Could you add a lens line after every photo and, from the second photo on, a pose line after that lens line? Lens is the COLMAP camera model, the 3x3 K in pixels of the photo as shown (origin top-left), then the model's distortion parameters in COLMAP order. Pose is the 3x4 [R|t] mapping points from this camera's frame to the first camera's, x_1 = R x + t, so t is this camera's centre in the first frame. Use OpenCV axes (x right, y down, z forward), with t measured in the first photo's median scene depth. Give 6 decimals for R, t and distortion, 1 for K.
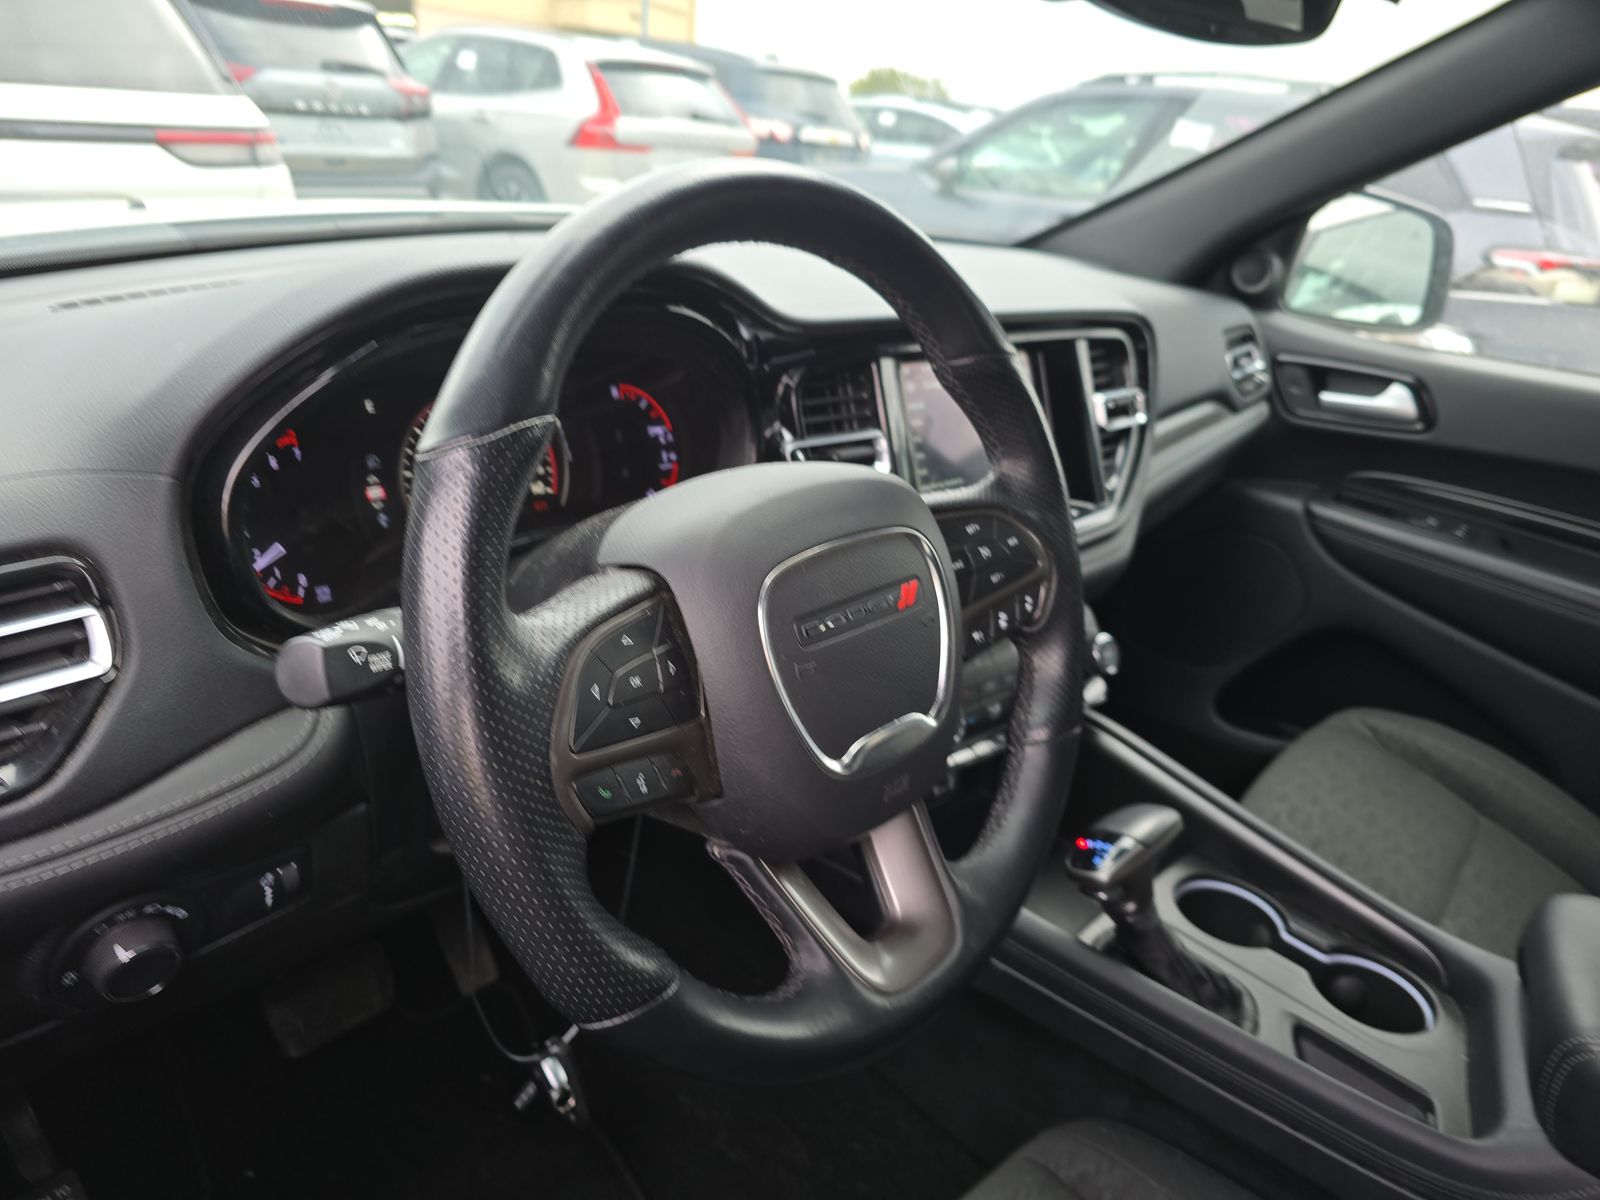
lens RADIAL K [[1079.7, 0, 804.4], [0, 1079.7, 604.6], [0, 0, 1]] dist [0.036283, -0.044512]
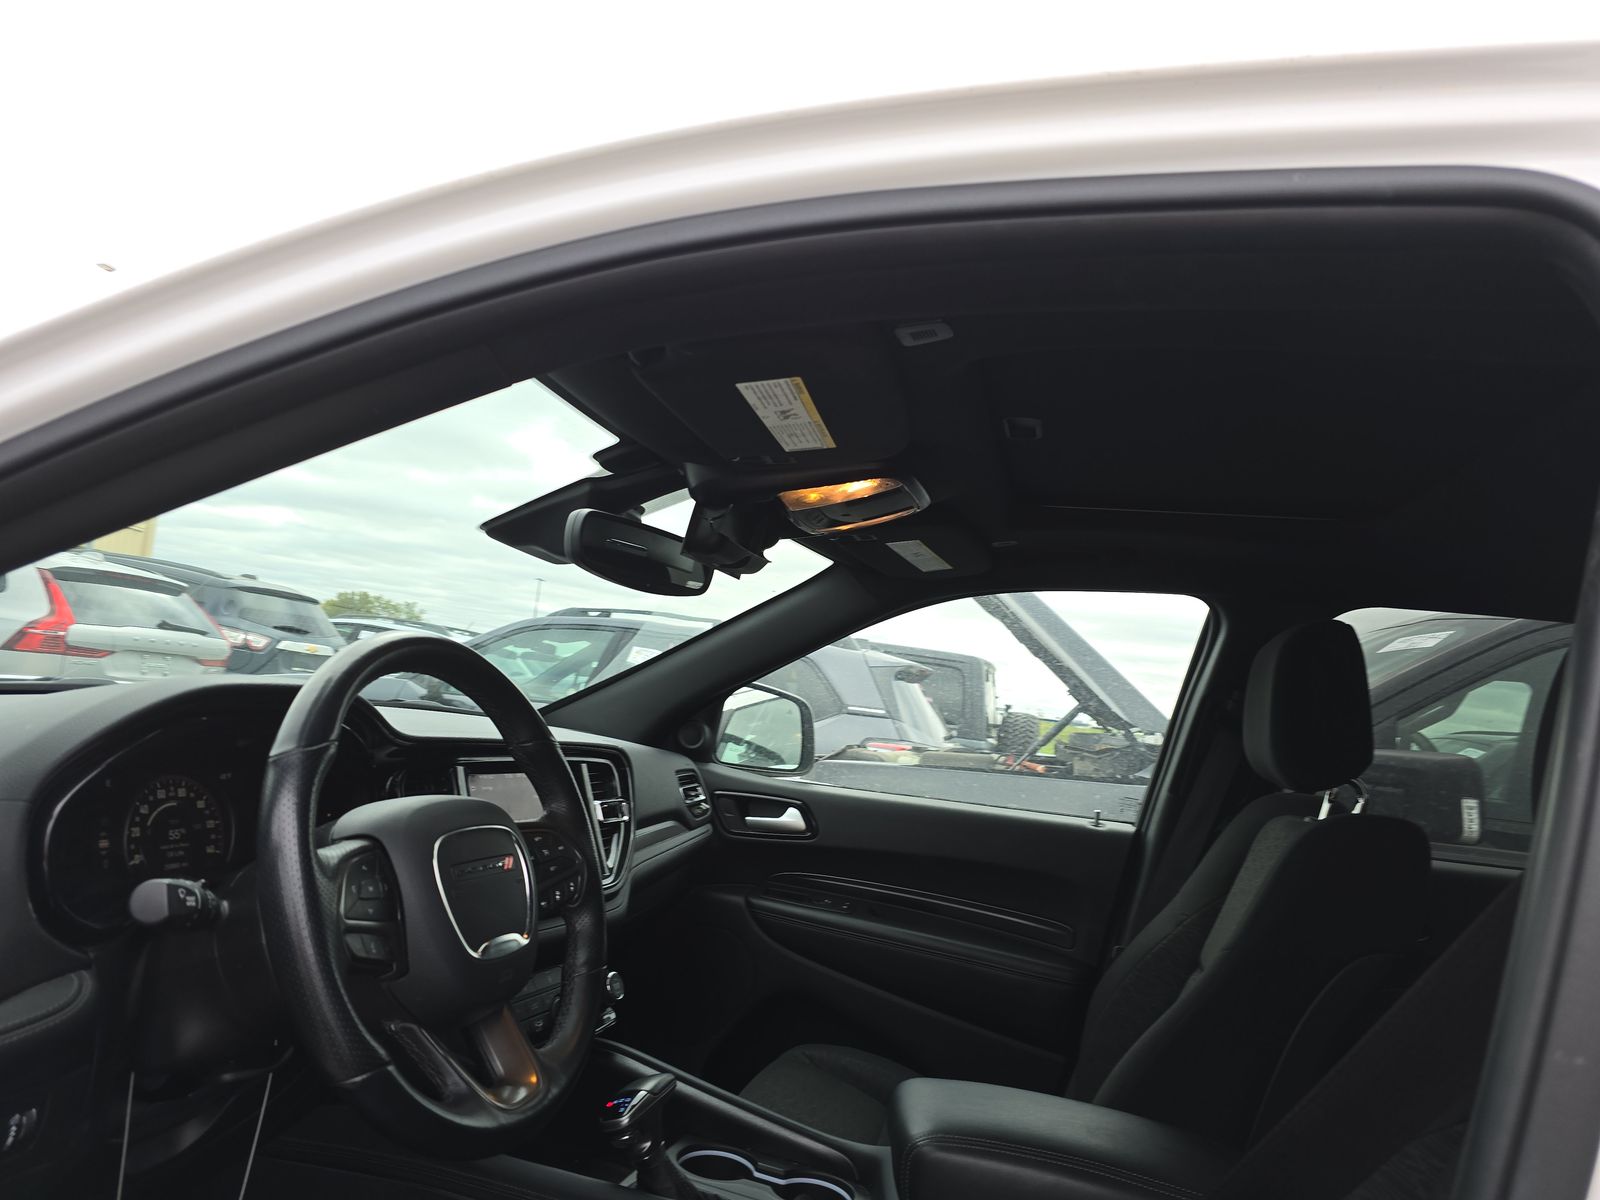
lens RADIAL K [[1058.9, 0, 794.9], [0, 1058.9, 605.0], [0, 0, 1]] dist [0.049849, -0.040994]
pose [[0.896588, 0.053413, 0.439634, -0.134028], [0.146121, 0.901431, -0.407518, 0.191896], [-0.418066, 0.429615, 0.800407, -0.375540]]
